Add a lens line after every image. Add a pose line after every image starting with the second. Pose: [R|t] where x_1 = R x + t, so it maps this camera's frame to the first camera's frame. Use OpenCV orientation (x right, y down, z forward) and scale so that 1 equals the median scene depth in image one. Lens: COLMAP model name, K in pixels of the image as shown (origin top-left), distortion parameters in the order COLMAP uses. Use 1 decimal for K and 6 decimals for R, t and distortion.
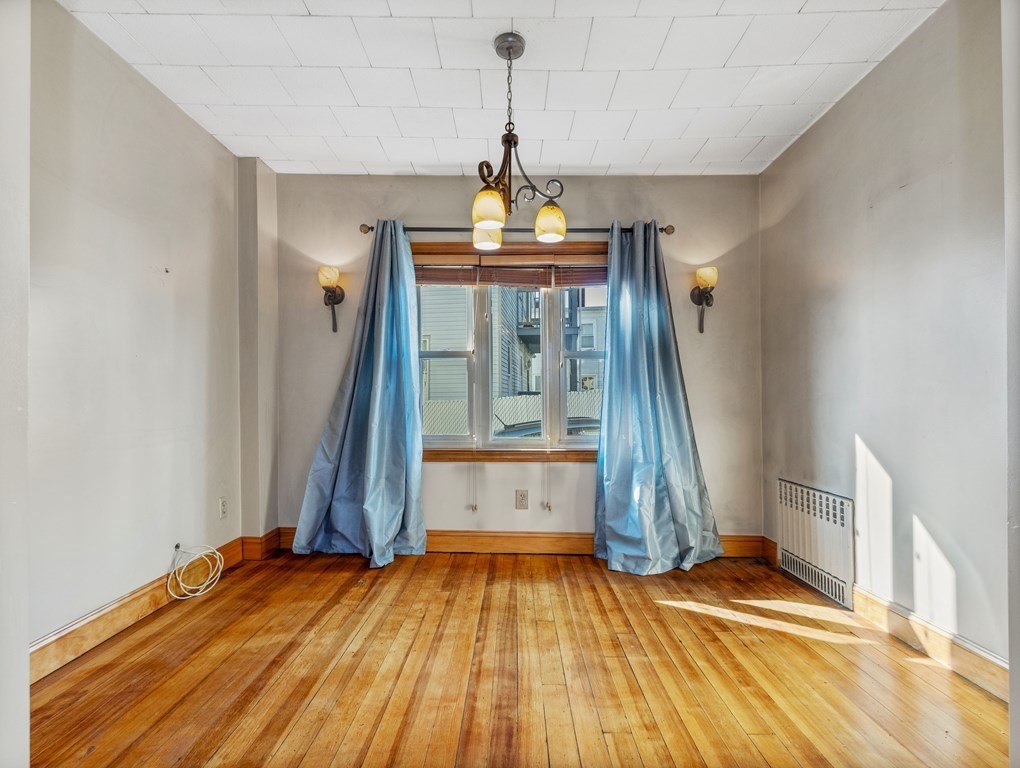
lens RADIAL K [[521.4, 0, 508.7], [0, 521.4, 393.2], [0, 0, 1]] dist [0.003510, 0.001783]
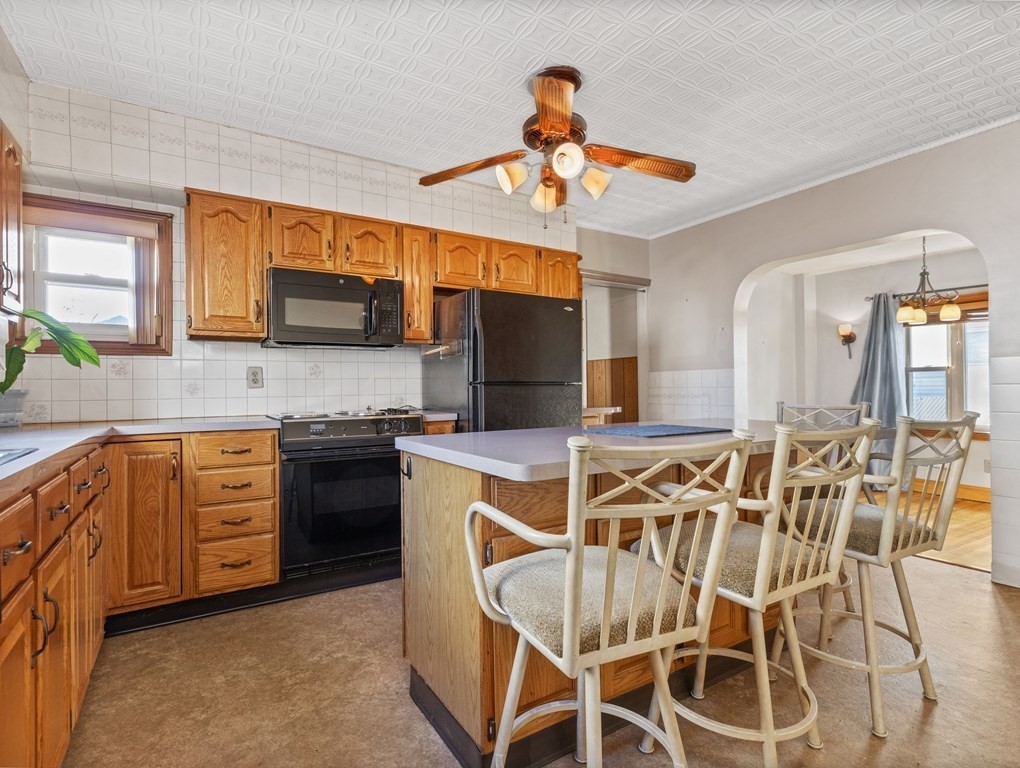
lens RADIAL K [[521.4, 0, 509.4], [0, 521.4, 388.5], [0, 0, 1]] dist [0.003510, 0.001783]
pose [[0.541573, 0.000682, -0.840653, 0.543799], [0.017122, 0.999783, 0.011841, -0.055849], [0.840479, -0.020806, 0.541444, -0.959119]]
